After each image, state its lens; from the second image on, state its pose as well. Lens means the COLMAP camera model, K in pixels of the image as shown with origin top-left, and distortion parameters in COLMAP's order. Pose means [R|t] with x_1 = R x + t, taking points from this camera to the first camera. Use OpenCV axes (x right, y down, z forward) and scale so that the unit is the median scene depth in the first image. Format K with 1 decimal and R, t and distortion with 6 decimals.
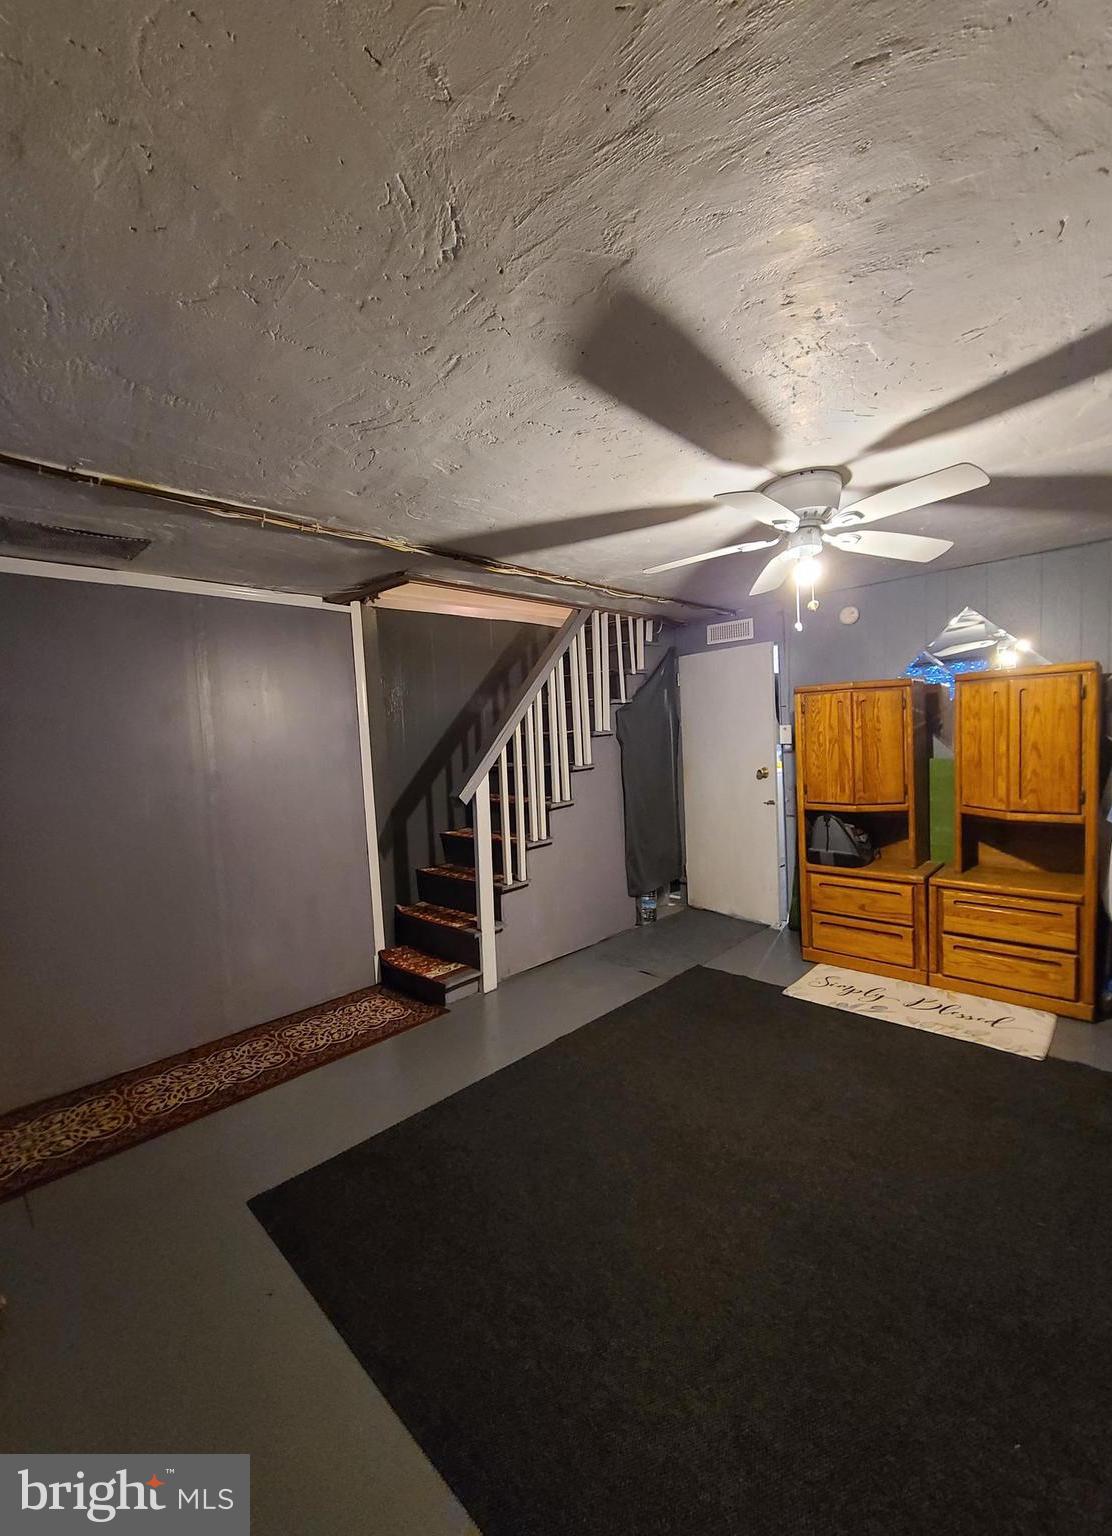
lens RADIAL K [[608.4, 0, 551.3], [0, 608.4, 775.9], [0, 0, 1]] dist [0.001189, 0.000016]
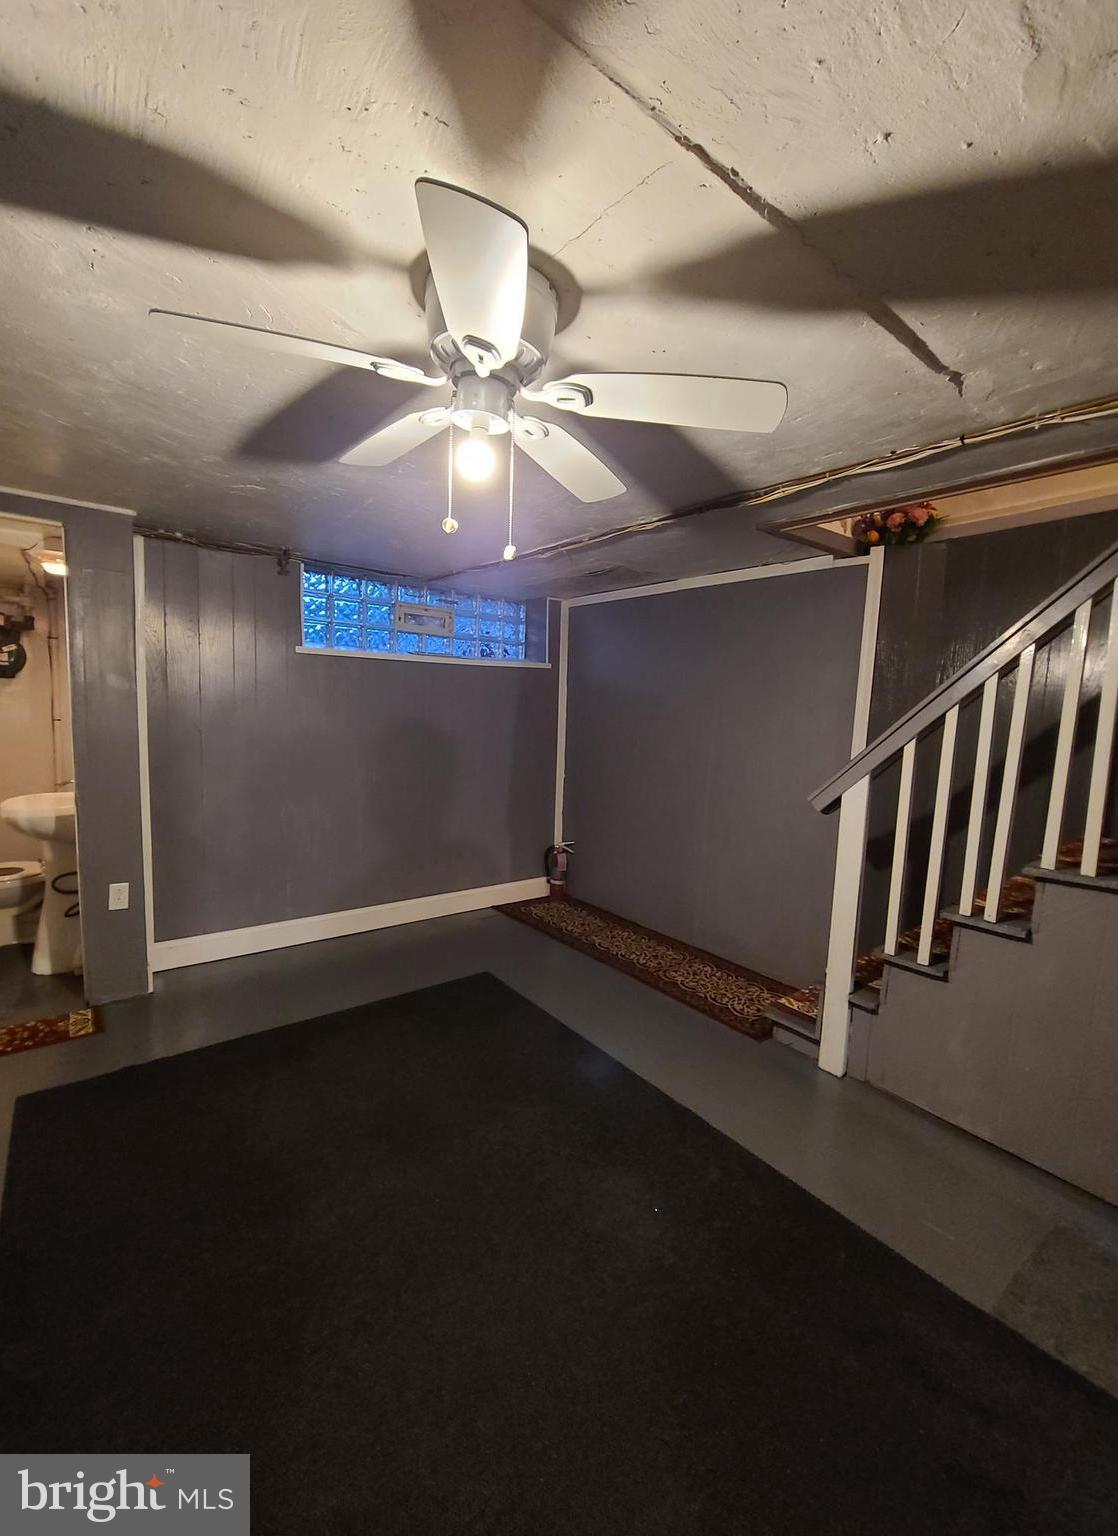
lens RADIAL K [[638.5, 0, 554.5], [0, 638.5, 764.5], [0, 0, 1]] dist [-0.001567, -0.000091]
pose [[-0.116348, 0.139354, -0.983384, 0.677343], [-0.092825, 0.984249, 0.150459, -0.097155], [0.988861, 0.108788, -0.101580, 0.761364]]
